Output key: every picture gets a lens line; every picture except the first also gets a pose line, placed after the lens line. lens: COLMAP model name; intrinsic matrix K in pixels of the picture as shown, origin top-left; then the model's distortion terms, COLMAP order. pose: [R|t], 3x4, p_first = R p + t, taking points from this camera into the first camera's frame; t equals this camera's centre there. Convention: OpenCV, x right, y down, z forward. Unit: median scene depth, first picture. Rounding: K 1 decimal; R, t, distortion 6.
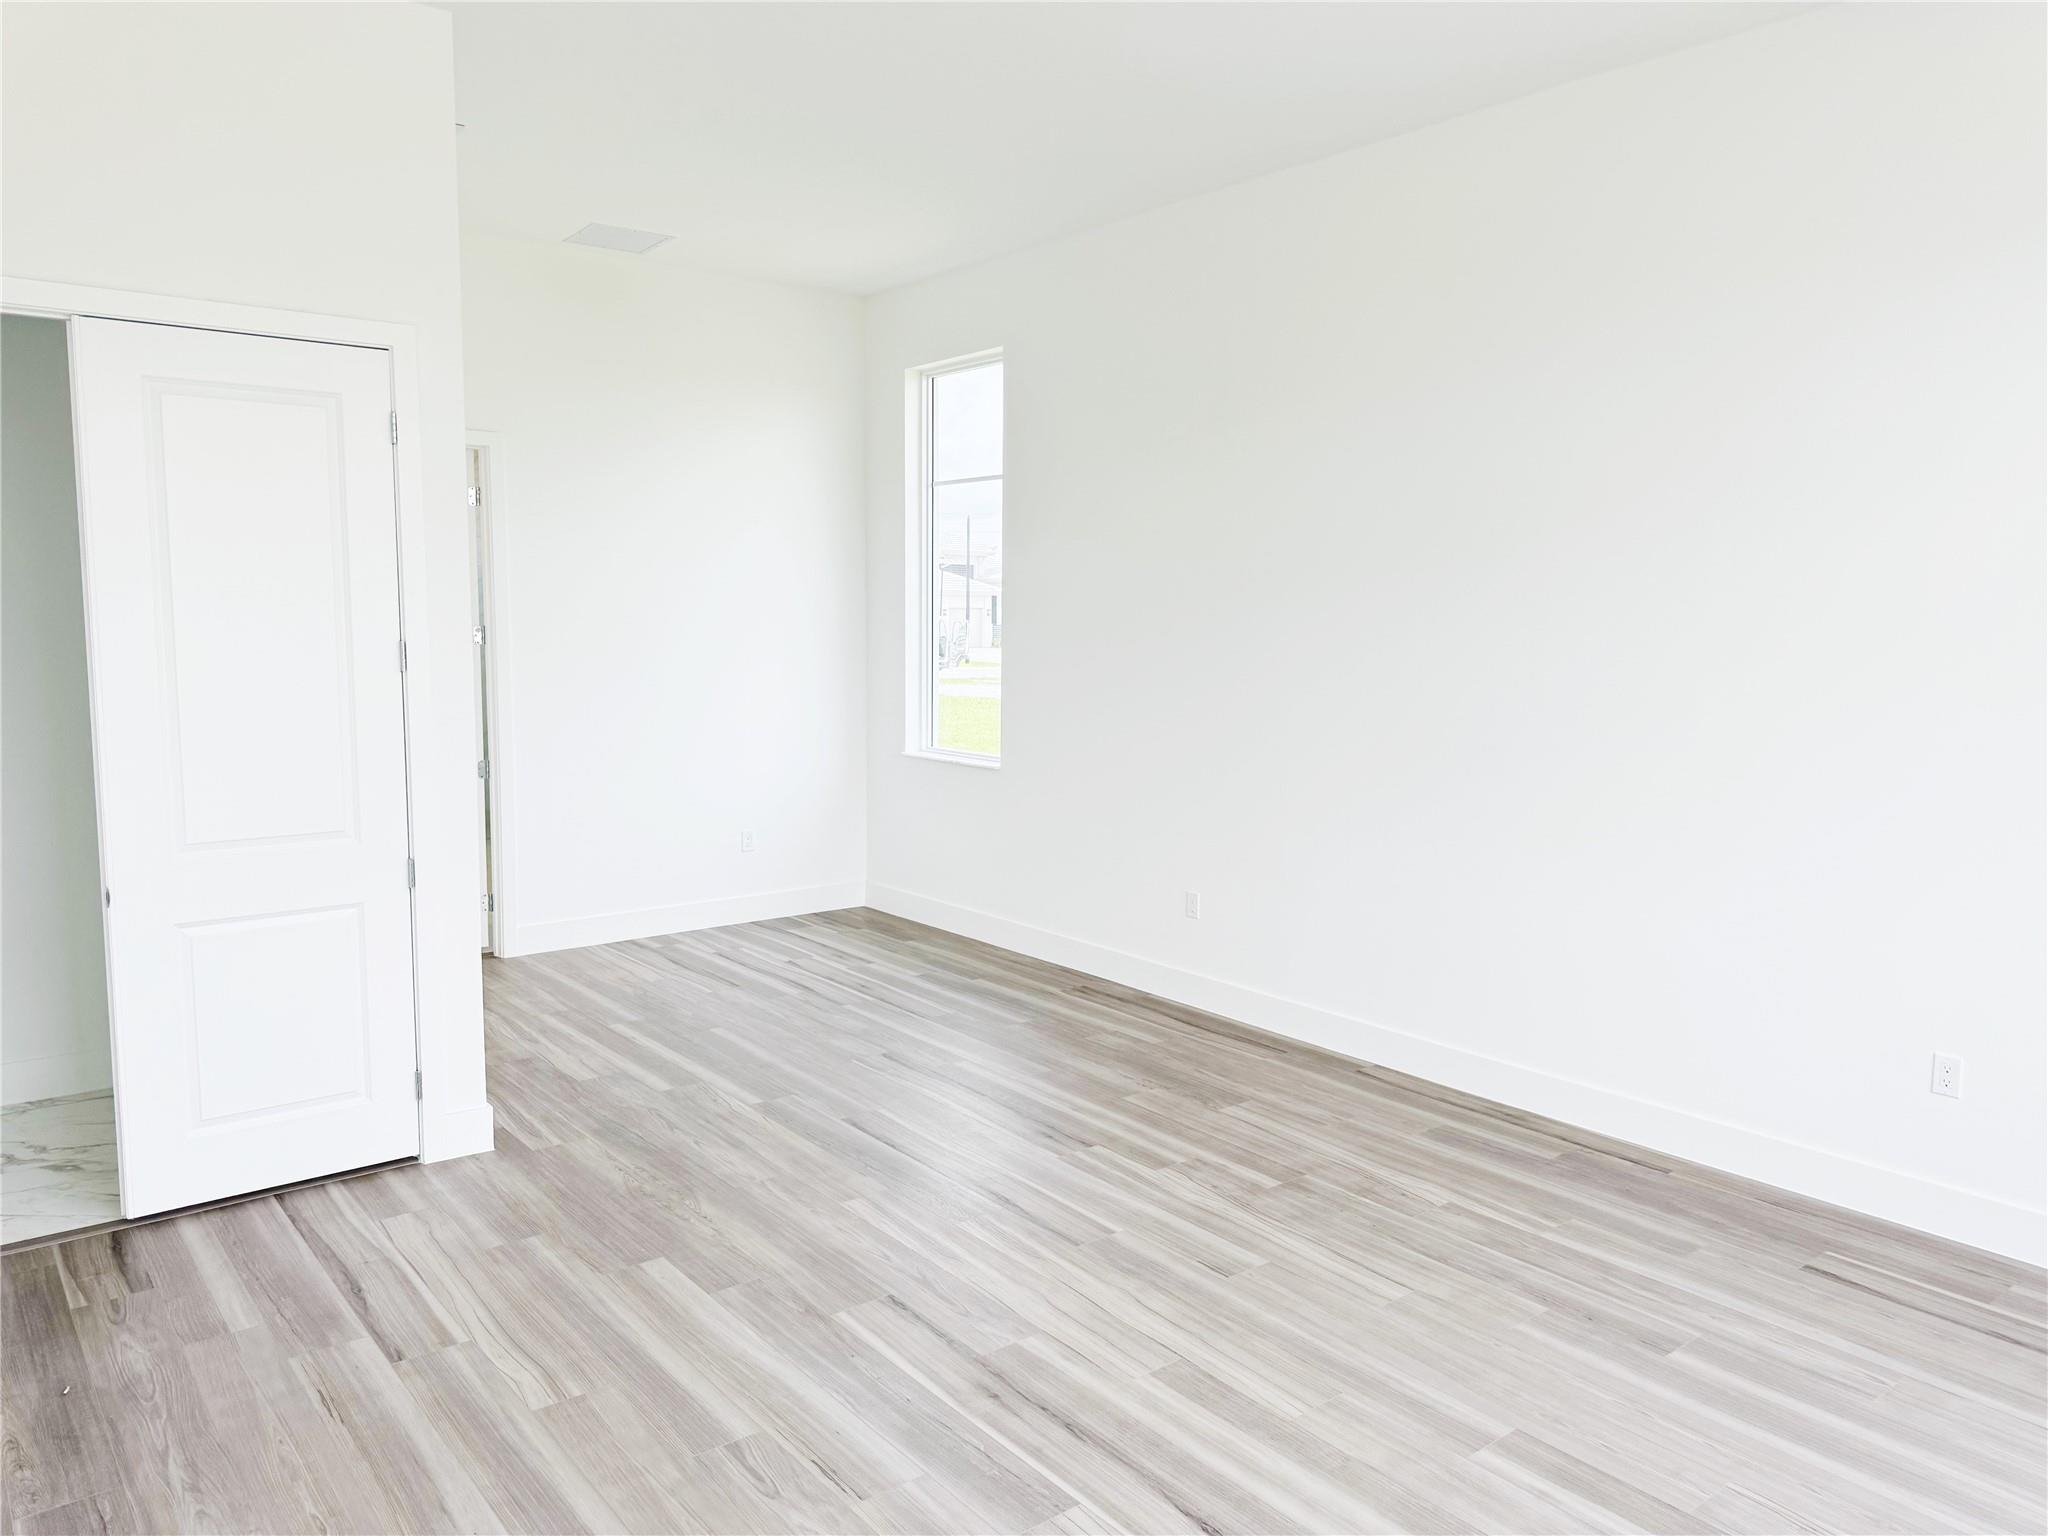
lens RADIAL K [[1456.3, 0, 1025.1], [0, 1456.3, 765.8], [0, 0, 1]] dist [0.076439, -0.063893]
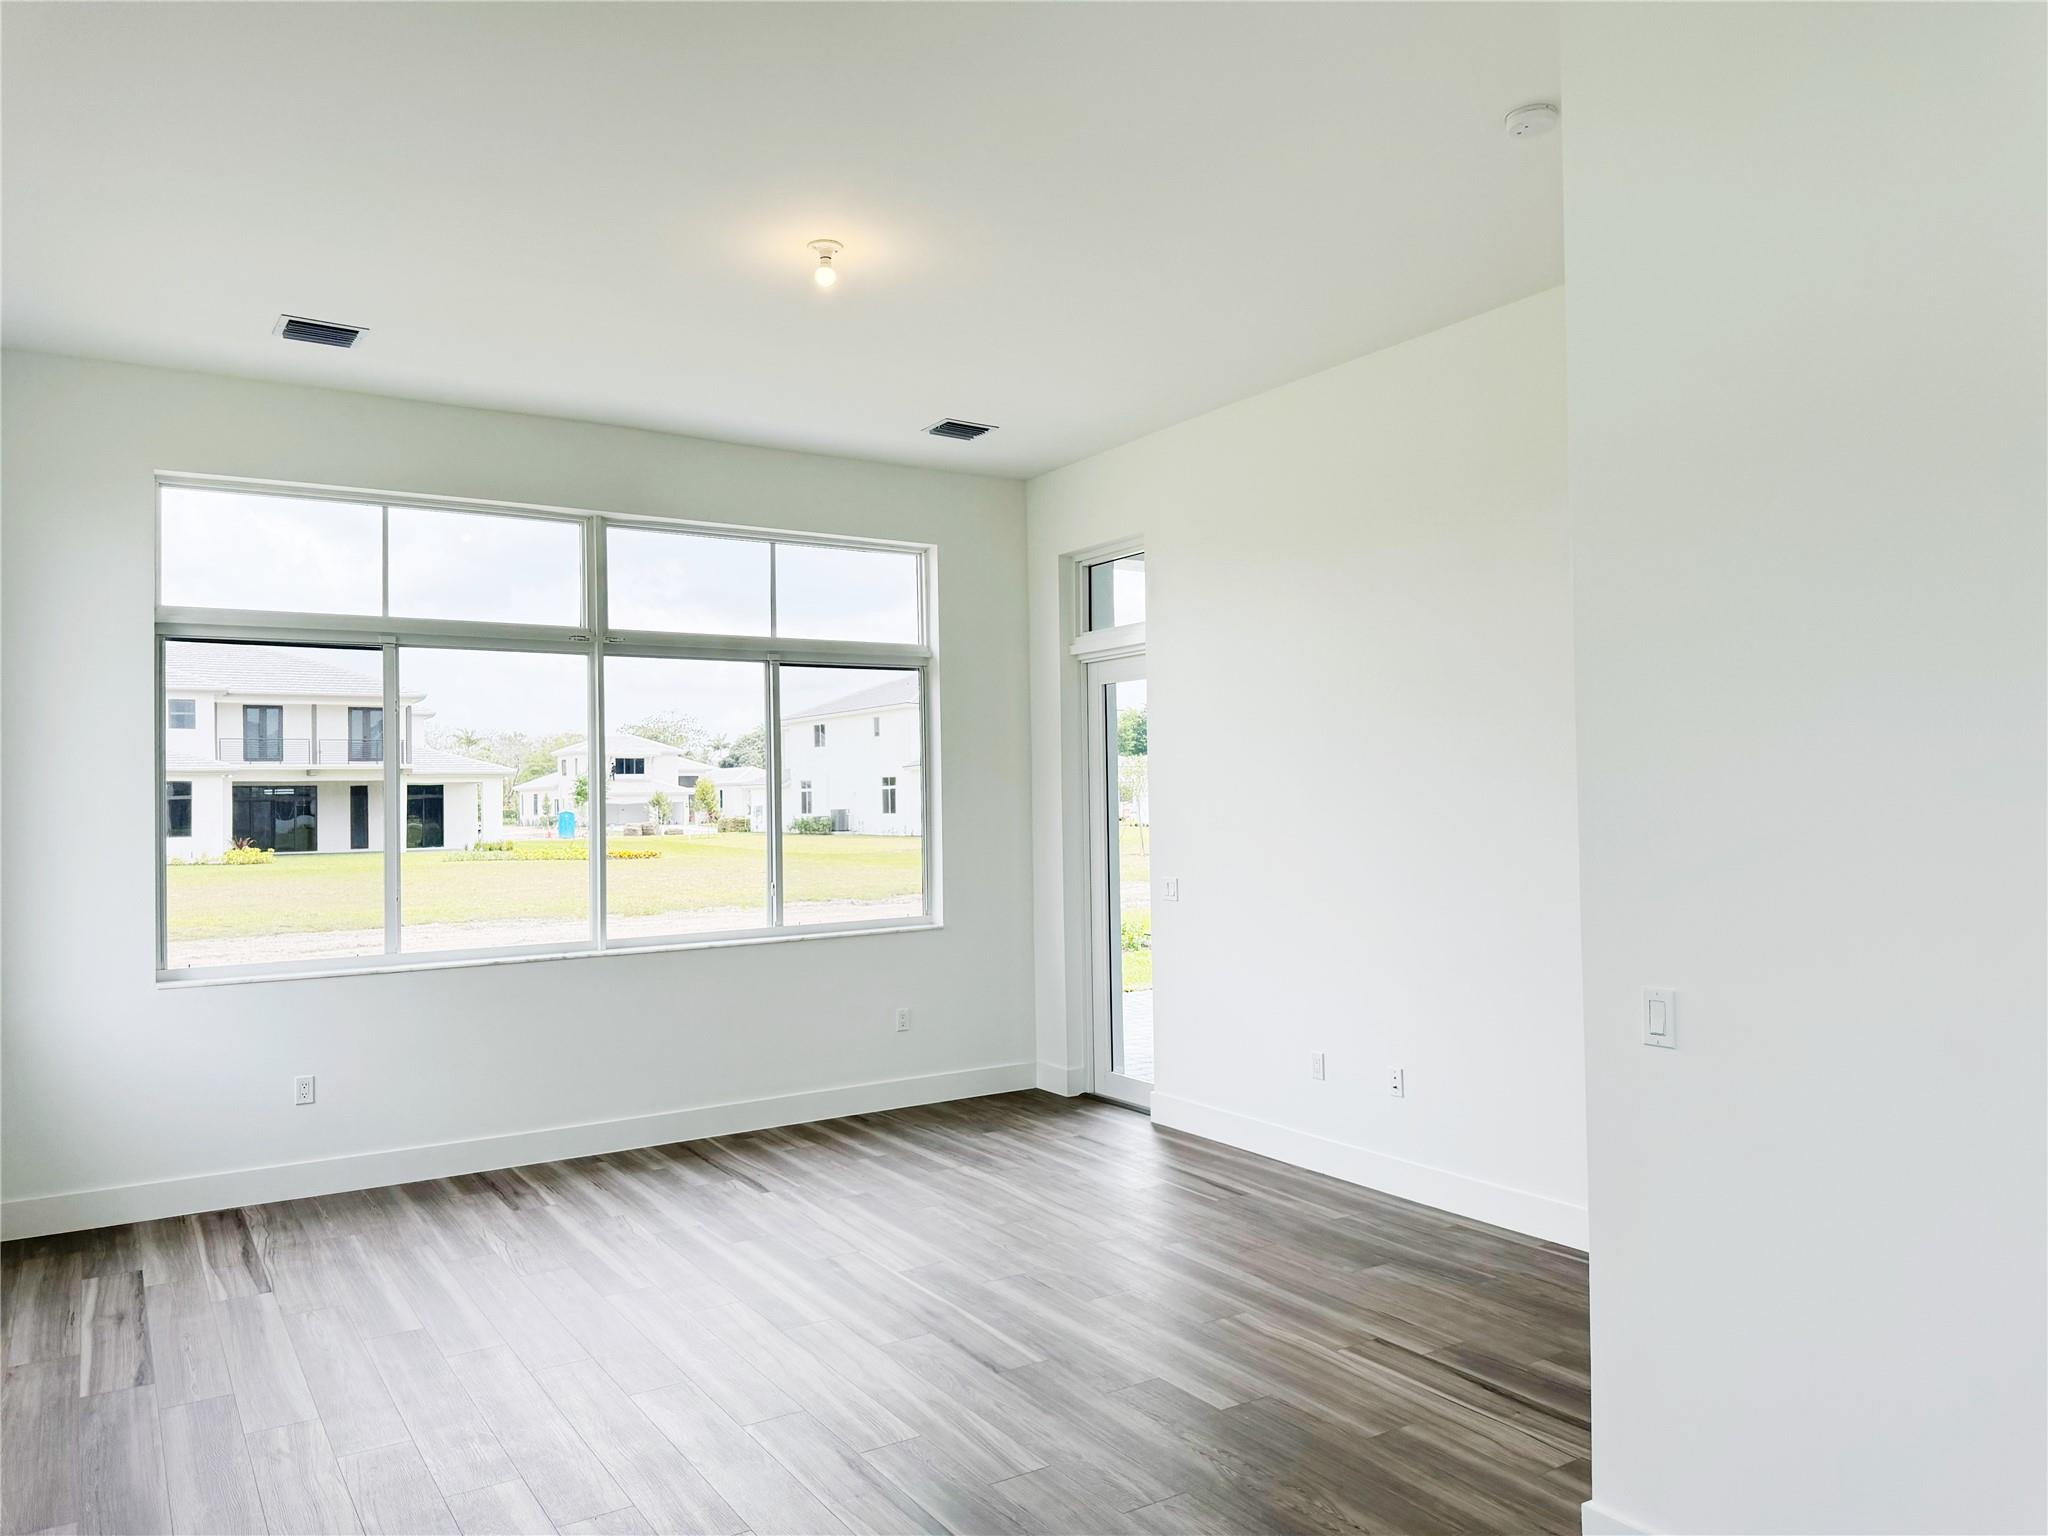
lens RADIAL K [[1456.3, 0, 1023.4], [0, 1456.3, 768.8], [0, 0, 1]] dist [0.076439, -0.063893]
pose [[-0.994602, 0.010860, 0.103198, -0.233827], [0.020500, 0.995472, 0.092820, -0.201841], [-0.101723, 0.094434, -0.990320, 2.076071]]
